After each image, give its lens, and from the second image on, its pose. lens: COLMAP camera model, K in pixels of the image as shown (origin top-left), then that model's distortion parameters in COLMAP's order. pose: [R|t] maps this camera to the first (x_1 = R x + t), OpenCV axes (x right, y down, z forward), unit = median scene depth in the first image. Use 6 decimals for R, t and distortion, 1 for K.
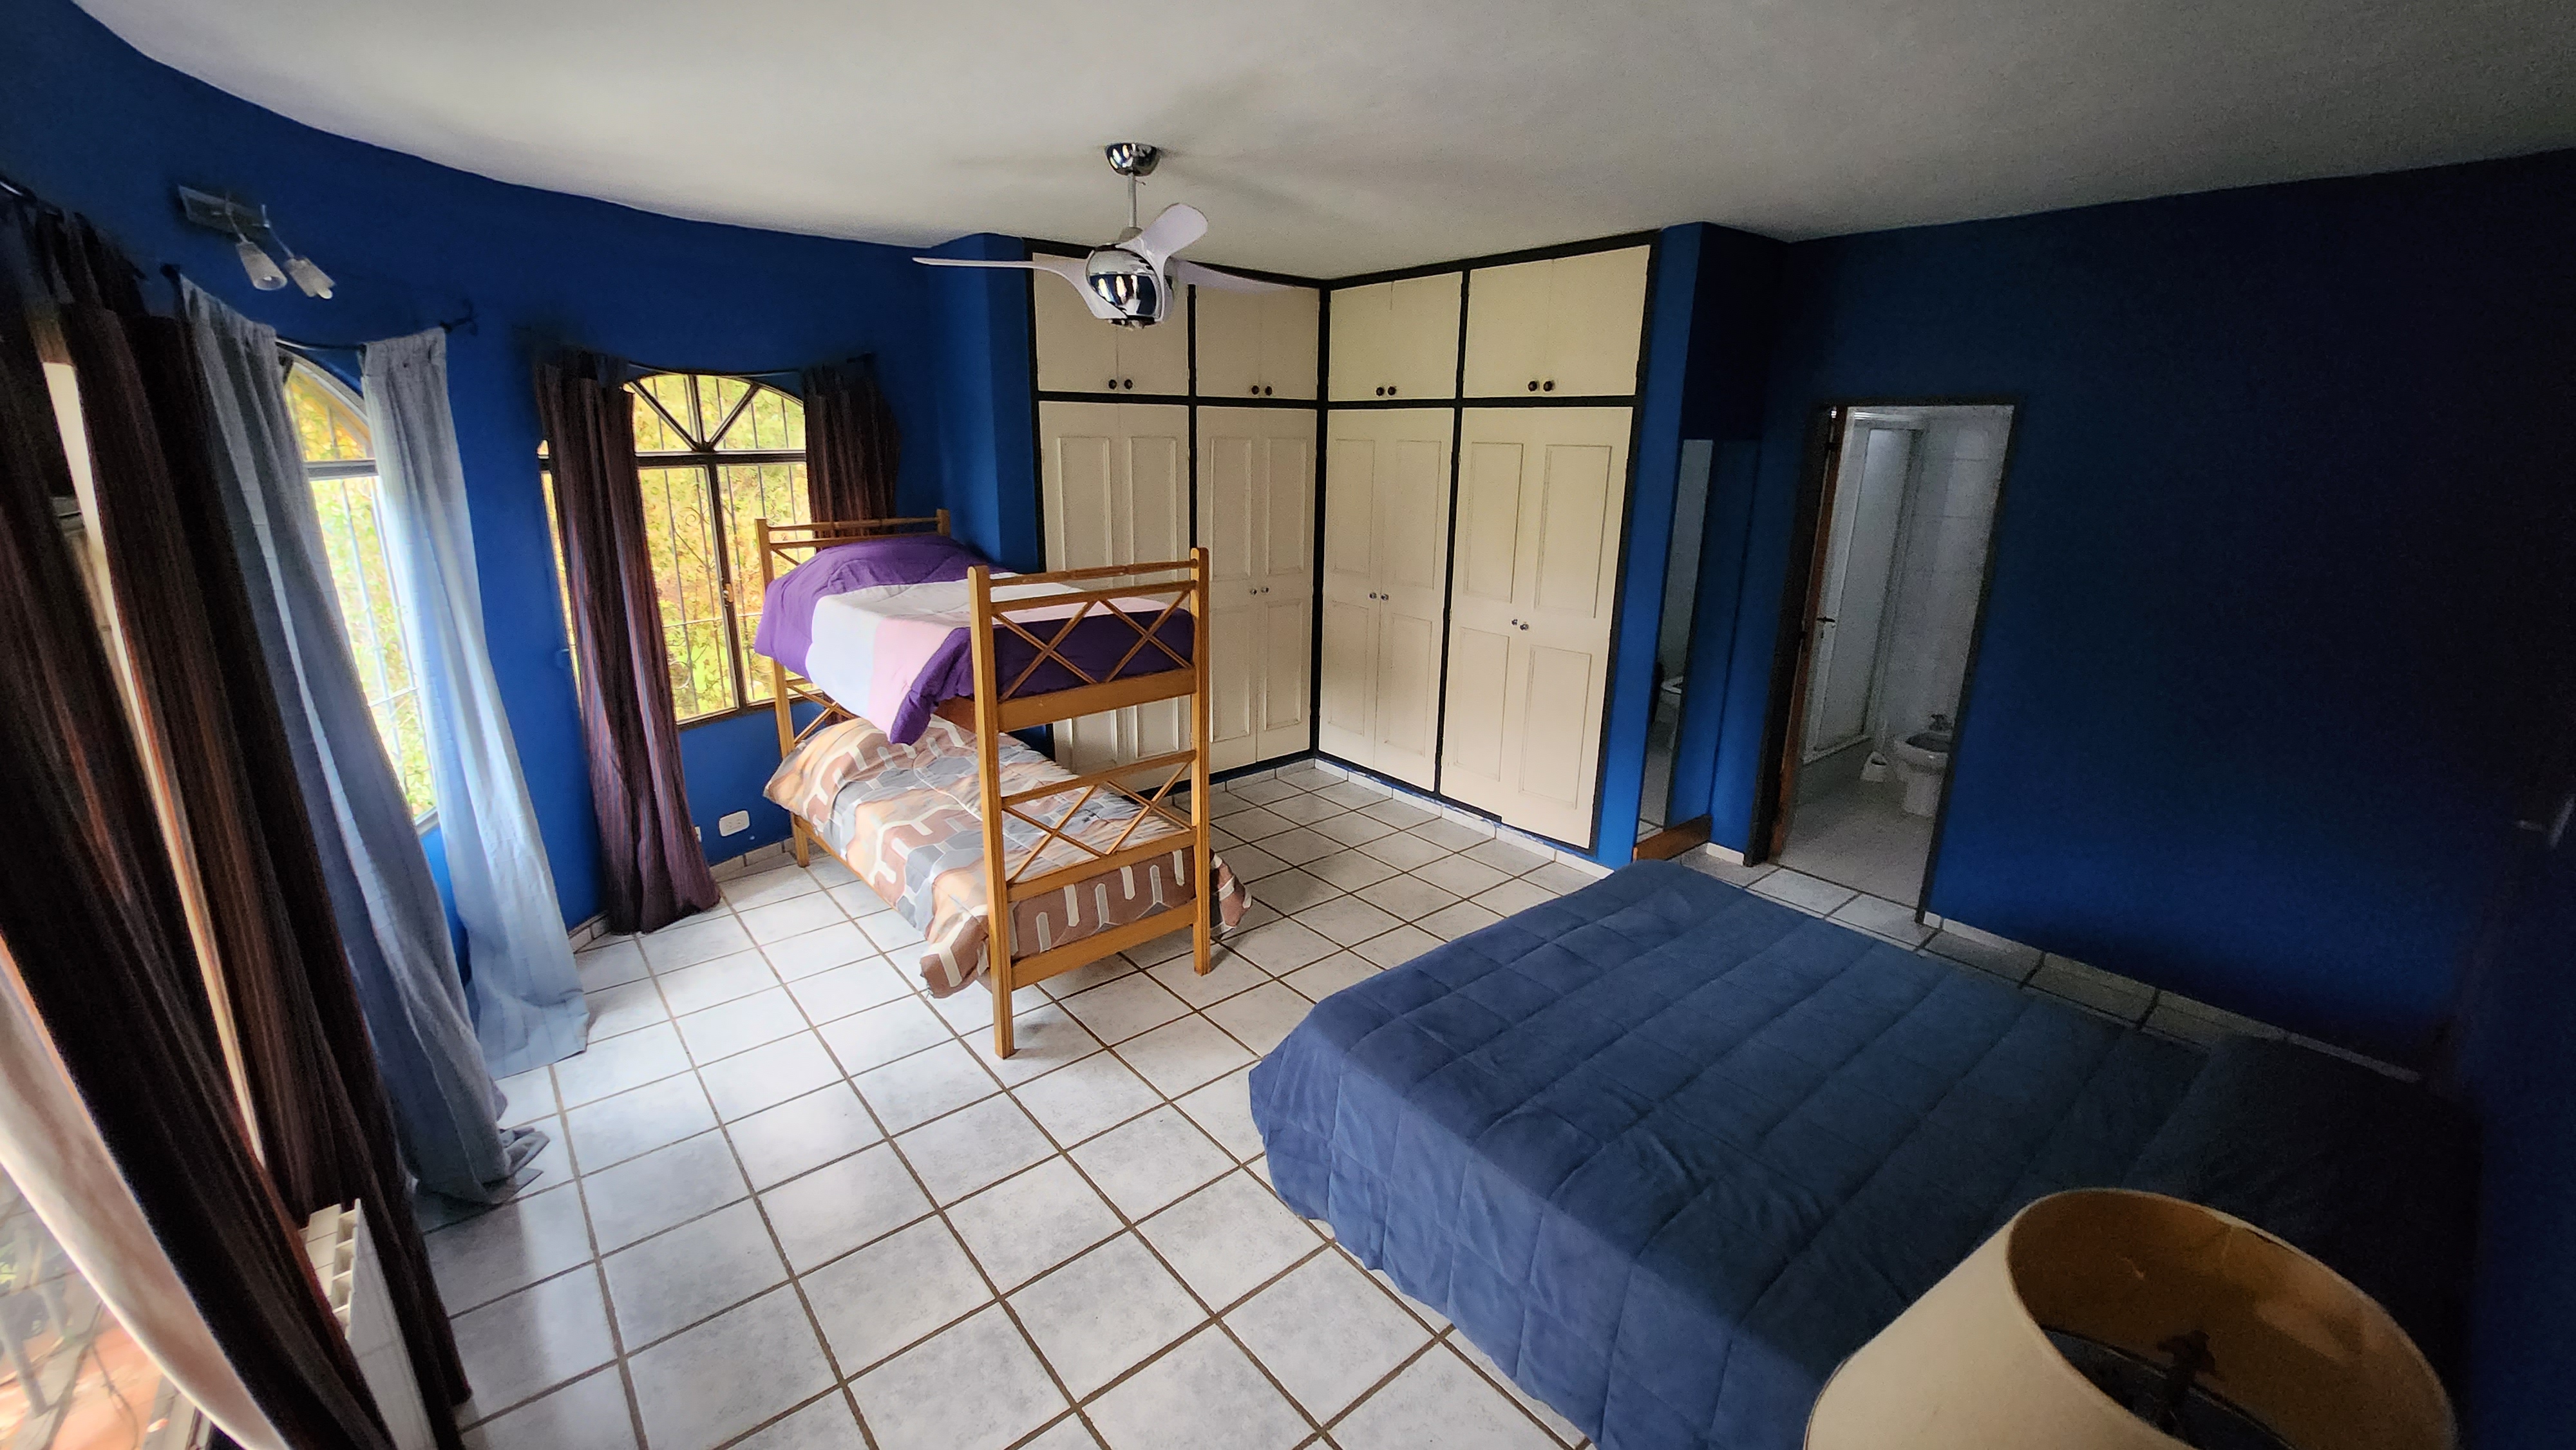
lens RADIAL K [[1026.6, 0, 1276.8], [0, 1026.6, 713.7], [0, 0, 1]] dist [-0.002238, -0.000180]
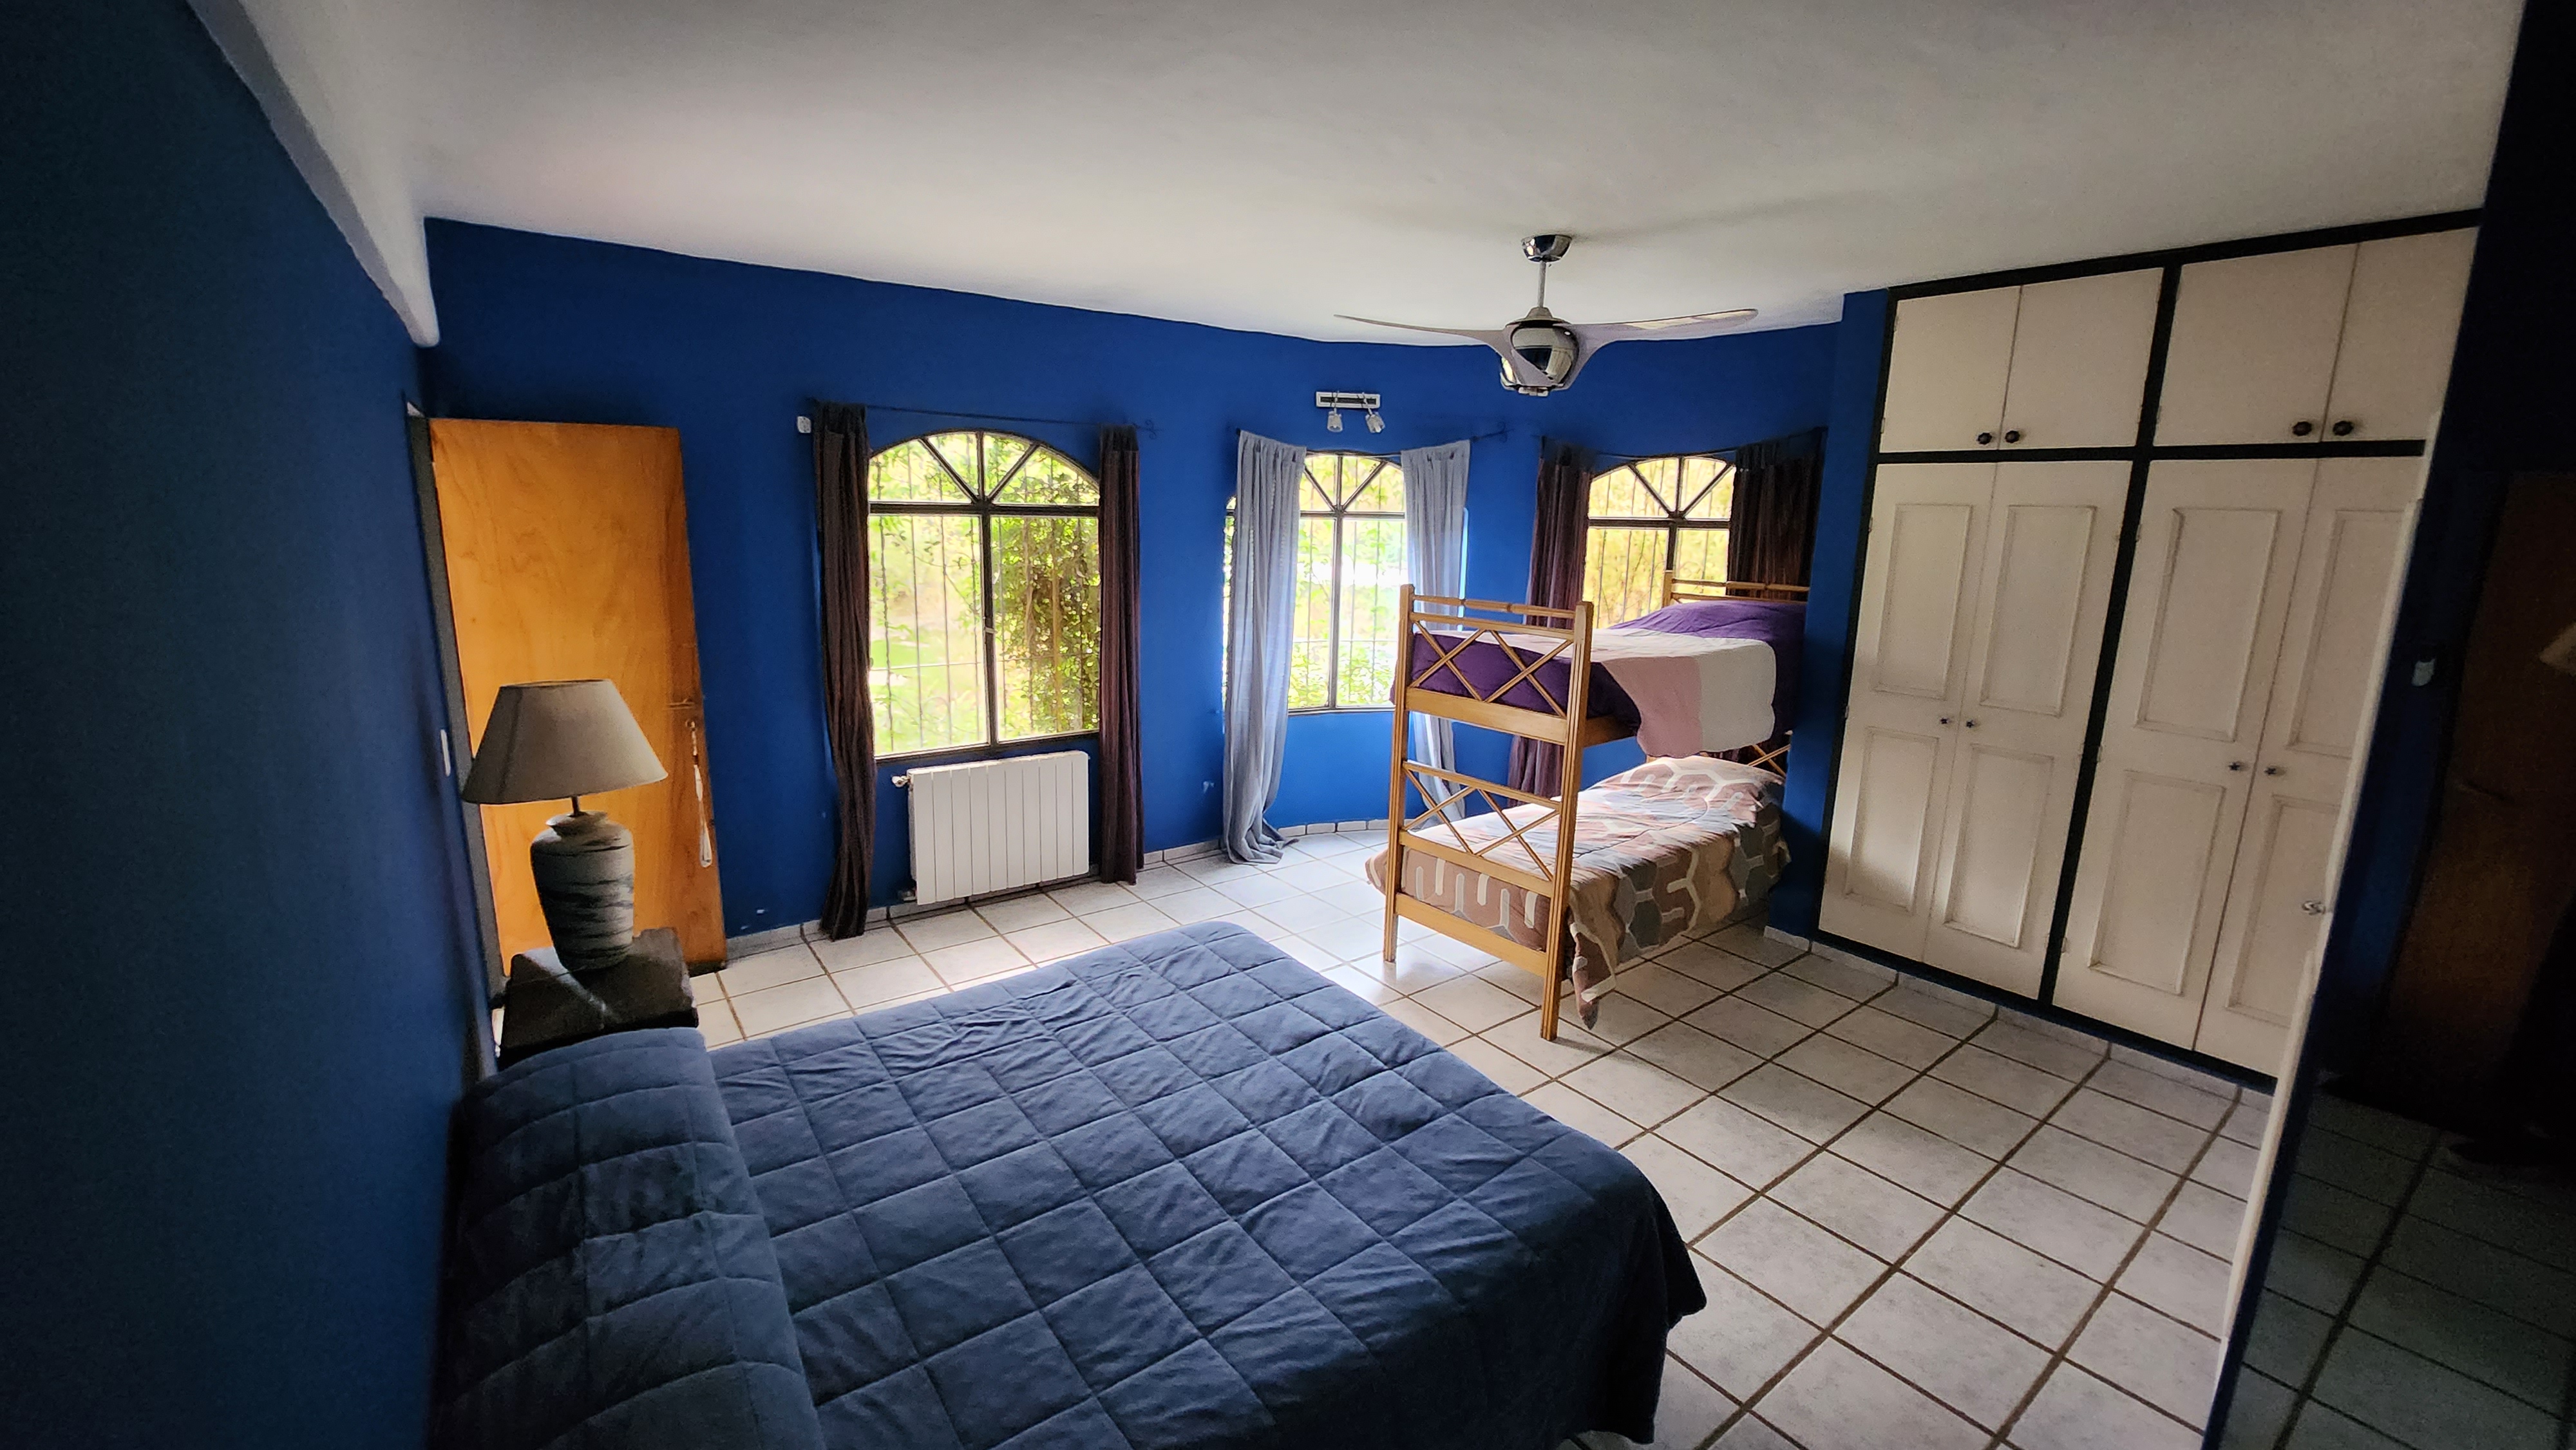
lens RADIAL K [[1026.6, 0, 1281.6], [0, 1026.6, 720.4], [0, 0, 1]] dist [-0.002238, -0.000180]
pose [[-0.053848, 0.191467, -0.980021, 0.899683], [-0.285867, 0.937411, 0.198850, -0.160824], [0.956755, 0.290863, 0.004256, 0.722580]]
